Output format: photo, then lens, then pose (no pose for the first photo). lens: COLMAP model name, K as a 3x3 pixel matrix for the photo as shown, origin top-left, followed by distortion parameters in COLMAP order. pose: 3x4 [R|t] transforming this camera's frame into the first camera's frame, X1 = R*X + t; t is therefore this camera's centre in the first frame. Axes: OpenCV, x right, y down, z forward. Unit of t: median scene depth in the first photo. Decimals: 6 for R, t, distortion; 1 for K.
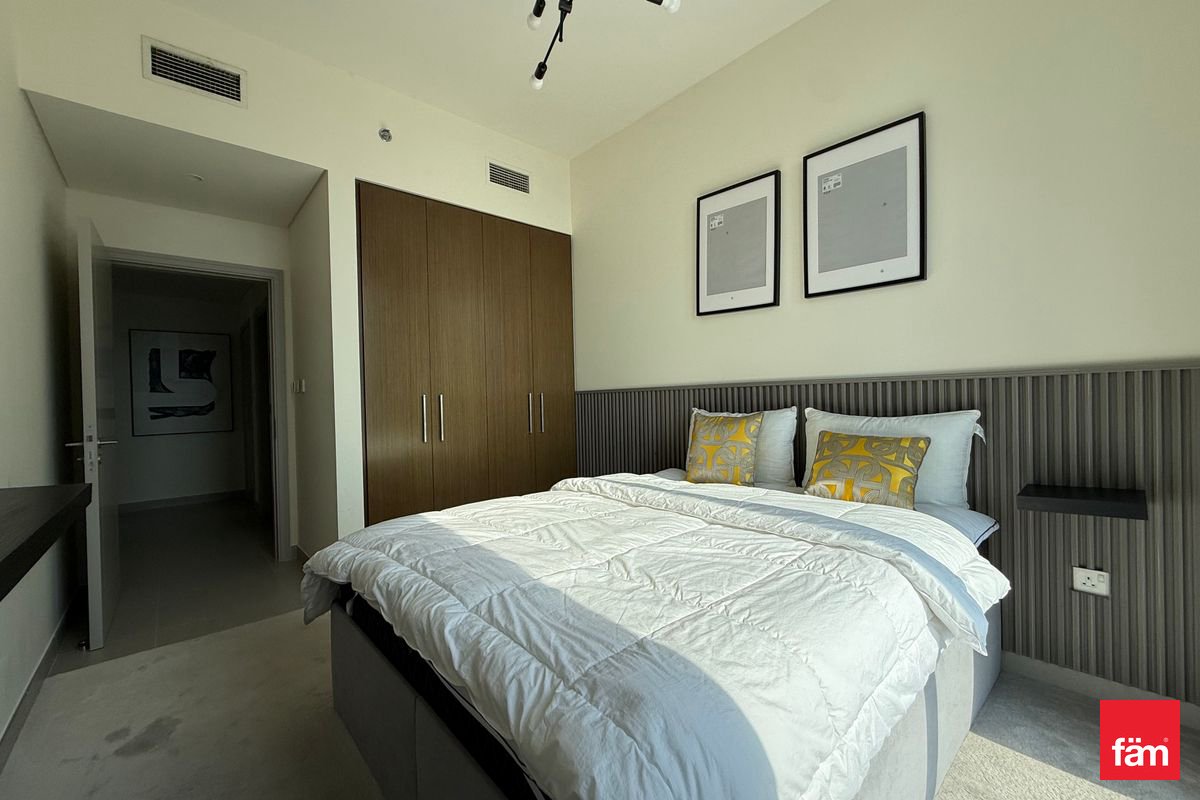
lens RADIAL K [[480.3, 0, 593.3], [0, 480.3, 397.3], [0, 0, 1]] dist [-0.000187, 0.000054]
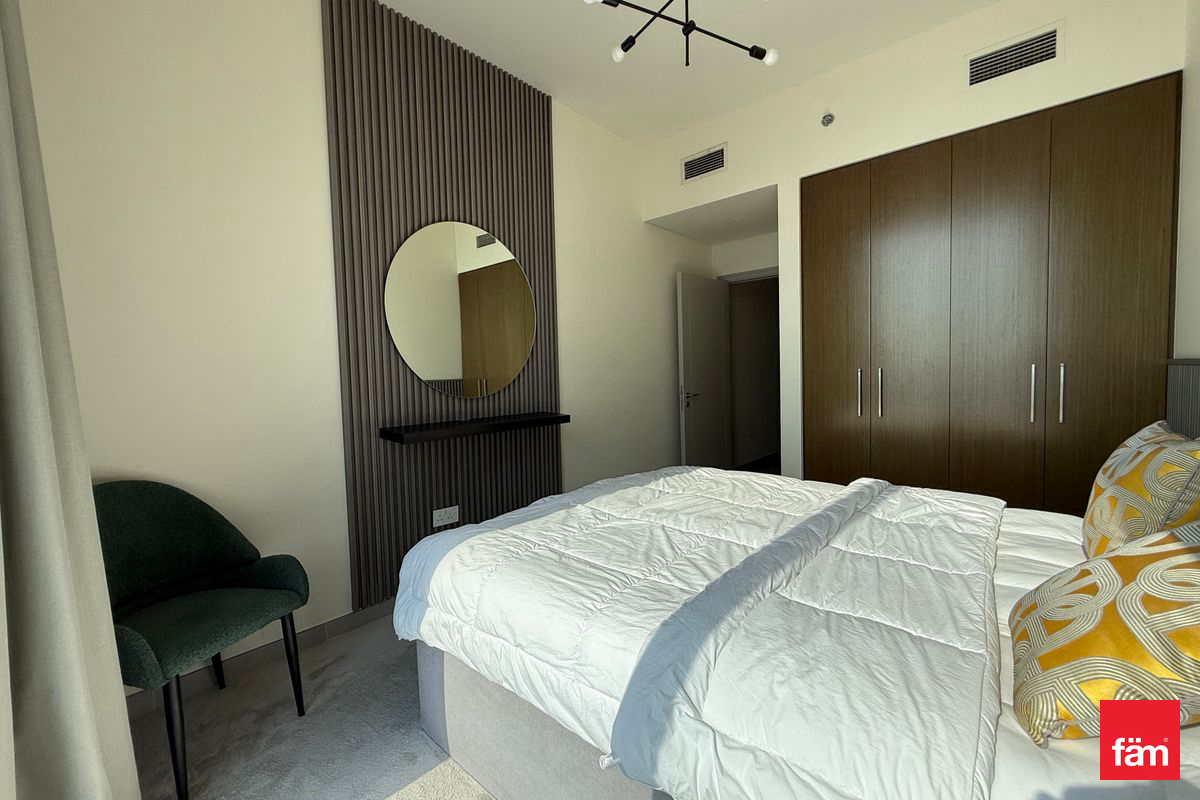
lens RADIAL K [[480.3, 0, 593.3], [0, 480.3, 397.3], [0, 0, 1]] dist [-0.000187, 0.000054]
pose [[0.111489, 0.077199, -0.990763, 1.181632], [0.029123, 0.996296, 0.080907, -0.089221], [0.993339, -0.037874, 0.108828, 0.715507]]
